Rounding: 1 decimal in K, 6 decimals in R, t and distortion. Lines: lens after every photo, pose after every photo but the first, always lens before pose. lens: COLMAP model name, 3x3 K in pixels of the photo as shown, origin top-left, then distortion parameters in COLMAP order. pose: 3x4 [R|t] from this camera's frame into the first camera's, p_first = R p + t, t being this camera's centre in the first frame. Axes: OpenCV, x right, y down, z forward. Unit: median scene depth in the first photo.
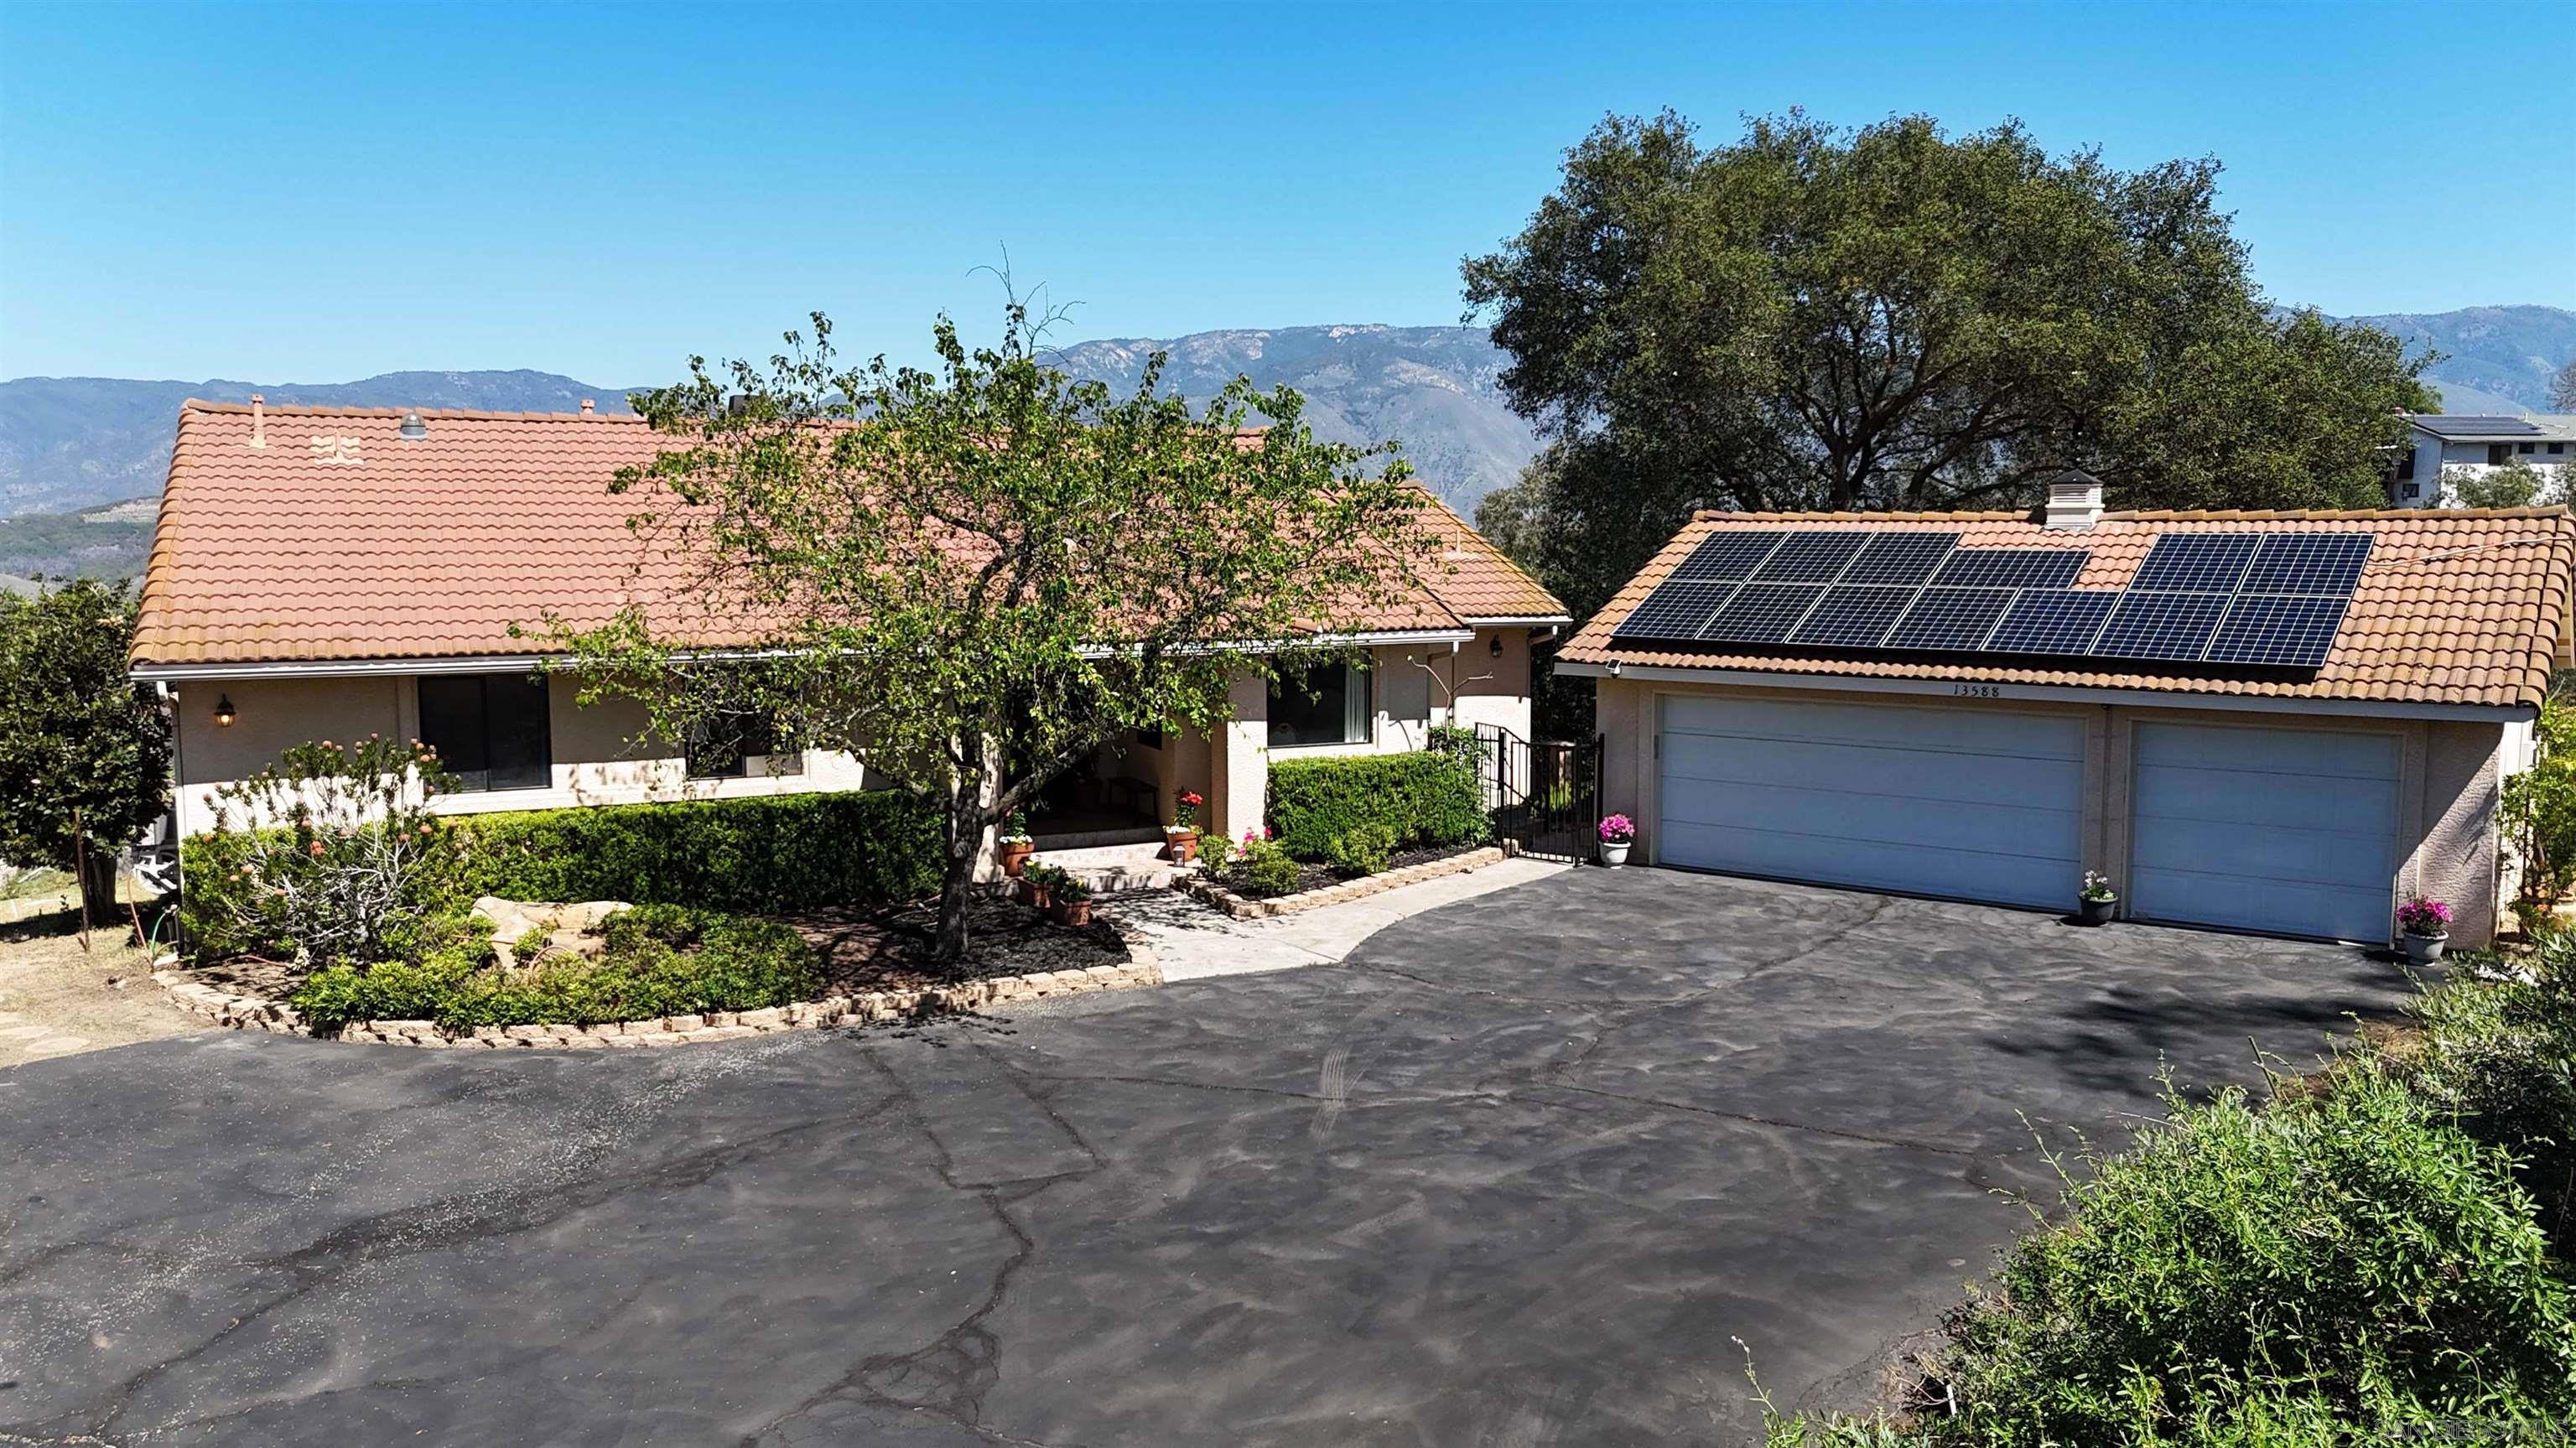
lens RADIAL K [[1911.6, 0, 1291.8], [0, 1911.6, 734.7], [0, 0, 1]] dist [0.037592, -0.001811]
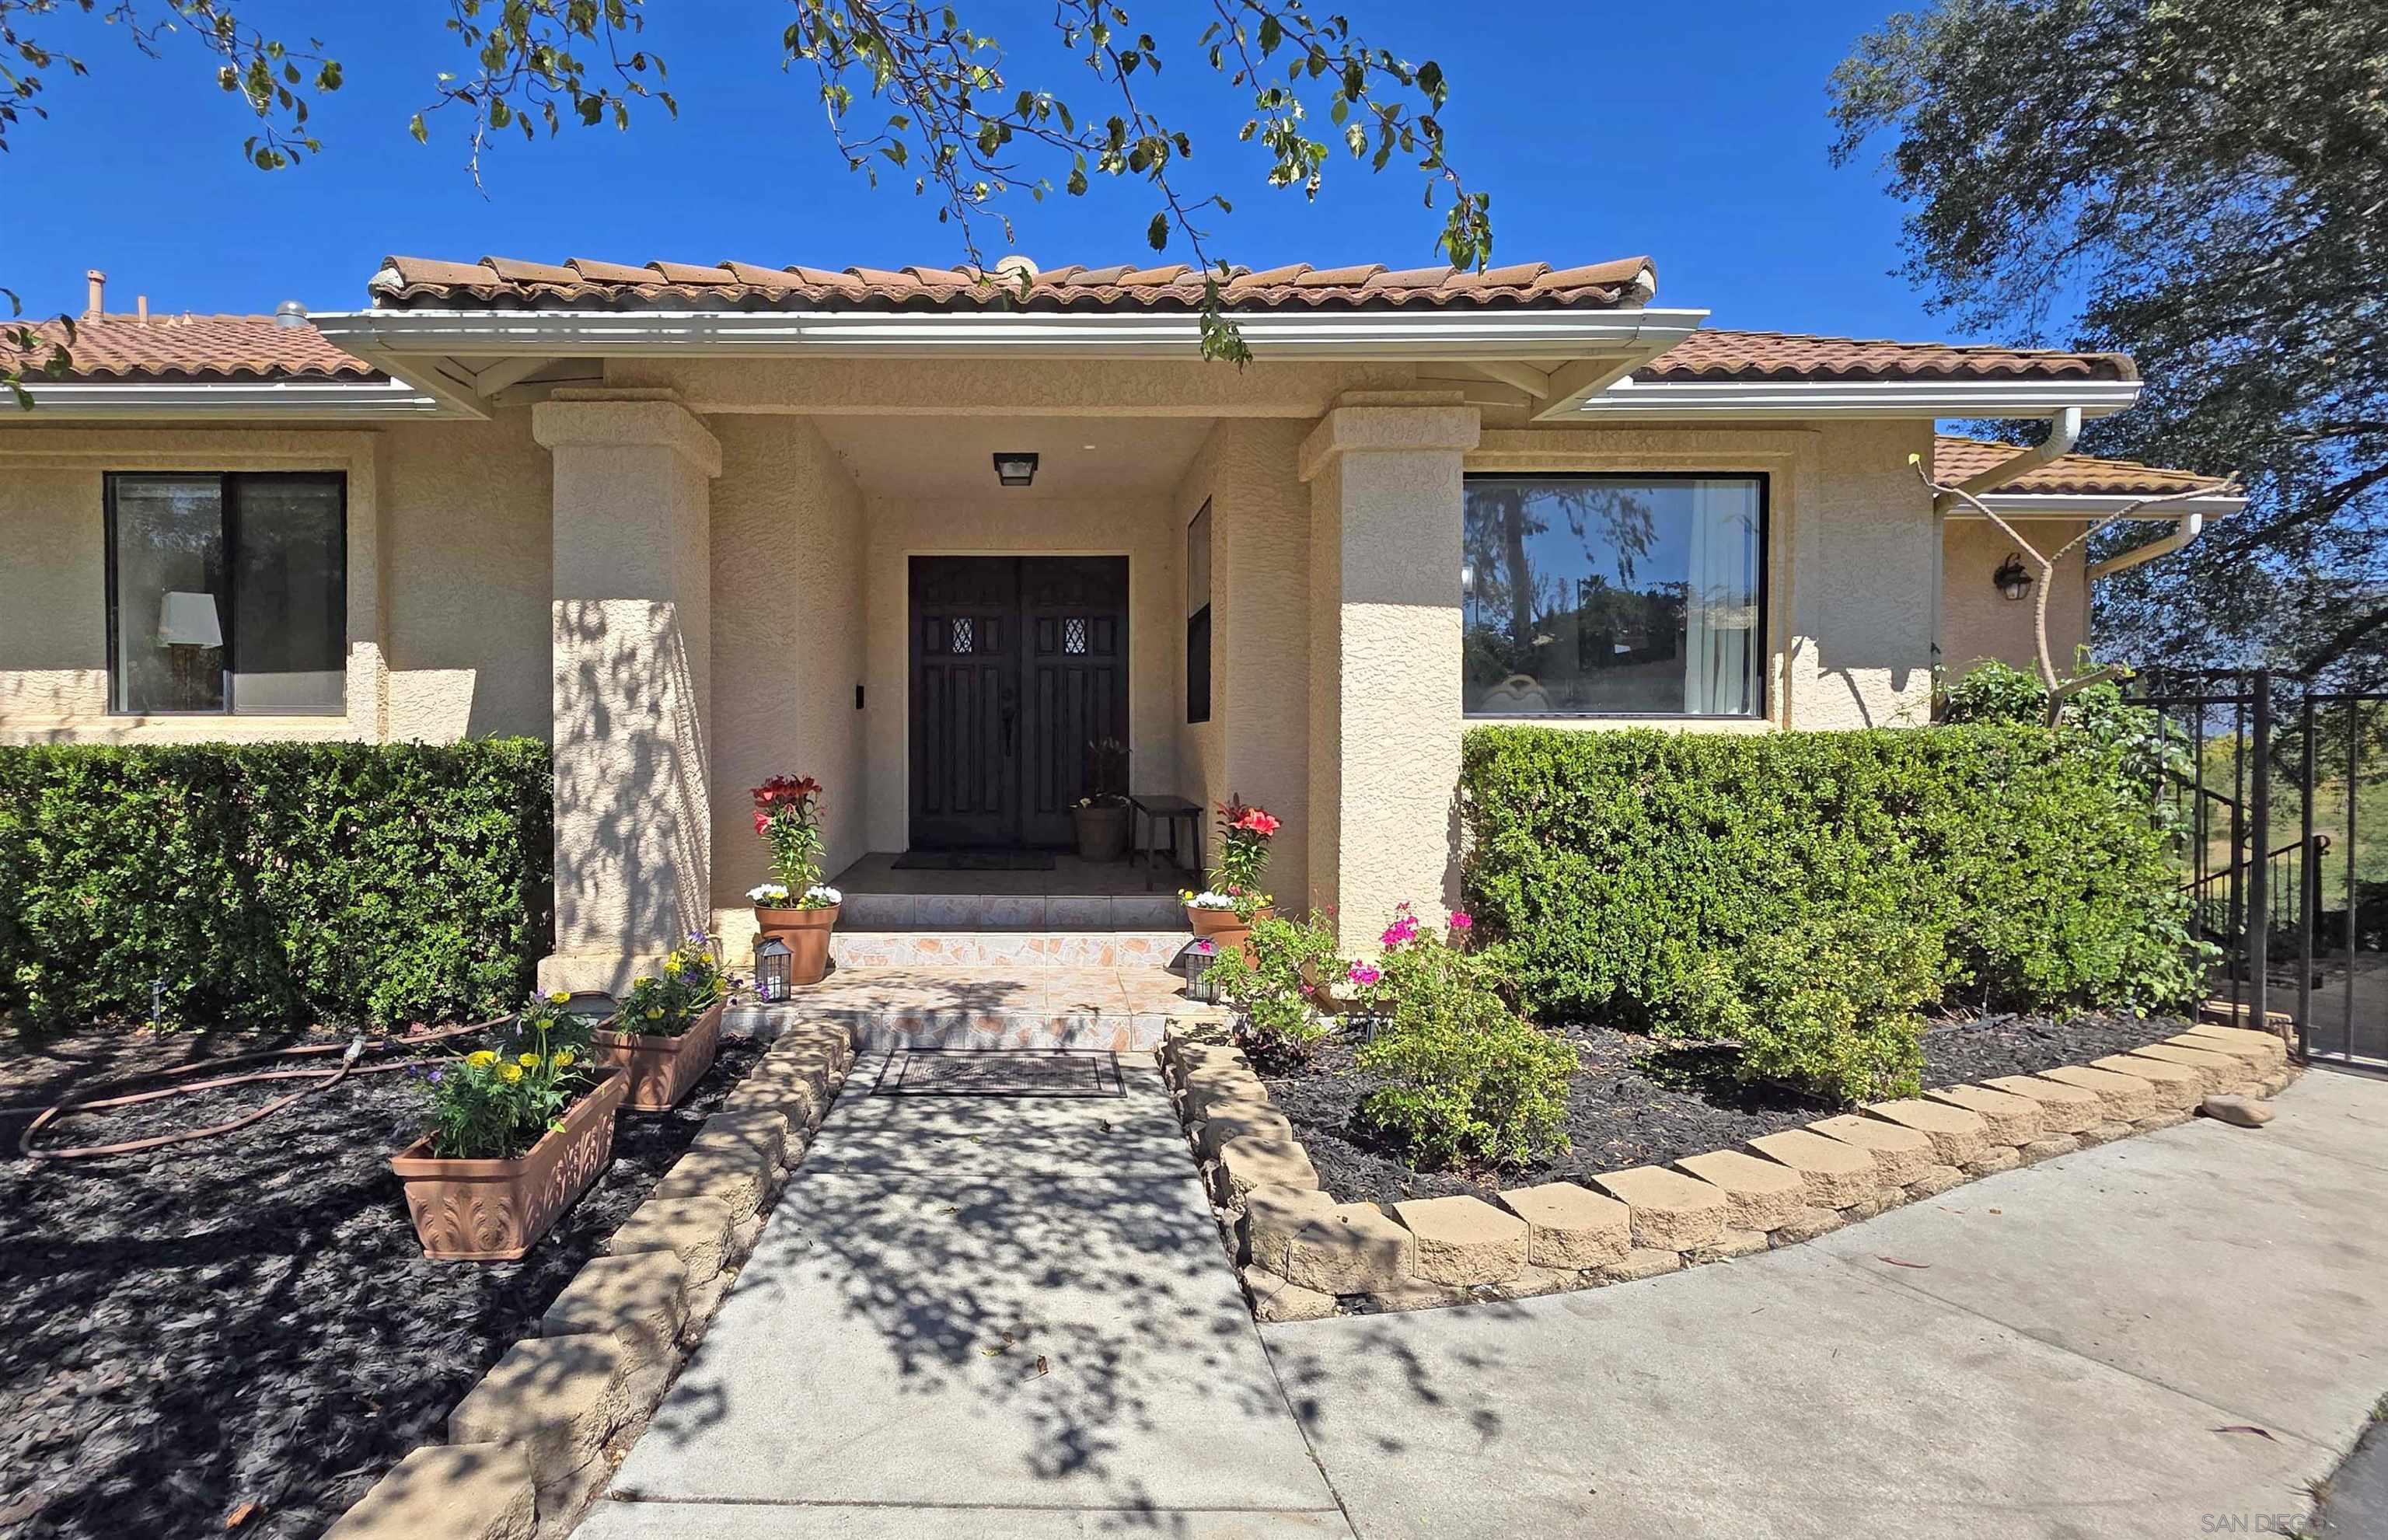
lens RADIAL K [[1017.9, 0, 1050.8], [0, 1017.9, 795.4], [0, 0, 1]] dist [0.000437, -0.000686]
pose [[0.909515, 0.020430, -0.415168, -0.004034], [-0.054513, 0.996028, -0.070408, 0.045616], [0.412081, 0.086669, 0.907016, 0.814278]]
